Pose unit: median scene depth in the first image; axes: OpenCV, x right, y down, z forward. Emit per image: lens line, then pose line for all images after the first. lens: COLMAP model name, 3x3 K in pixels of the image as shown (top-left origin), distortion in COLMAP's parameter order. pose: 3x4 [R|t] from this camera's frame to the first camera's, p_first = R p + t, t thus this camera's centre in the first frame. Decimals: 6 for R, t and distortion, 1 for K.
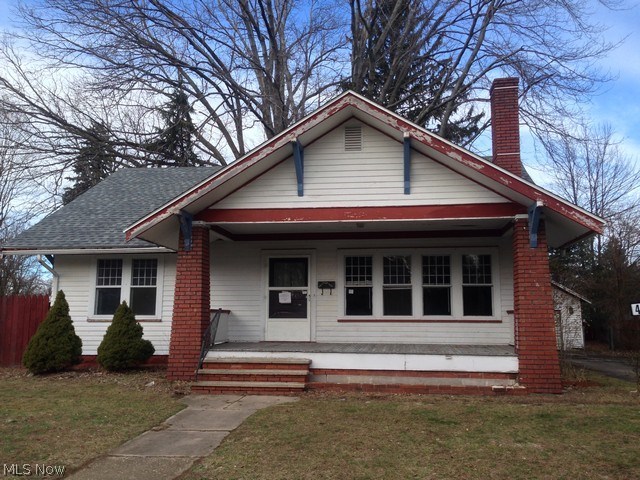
lens RADIAL K [[615.9, 0, 320.4], [0, 615.9, 243.3], [0, 0, 1]] dist [0.061601, 0.000000]
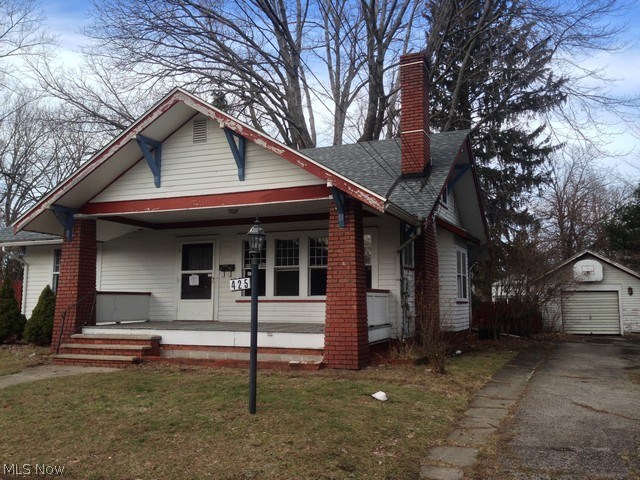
lens RADIAL K [[615.9, 0, 326.7], [0, 615.9, 243.1], [0, 0, 1]] dist [0.061601, 0.000000]
pose [[0.964920, -0.028582, -0.260985, 0.540193], [0.035065, 0.999180, 0.020219, 0.010529], [0.260193, -0.028661, 0.965131, 0.014674]]
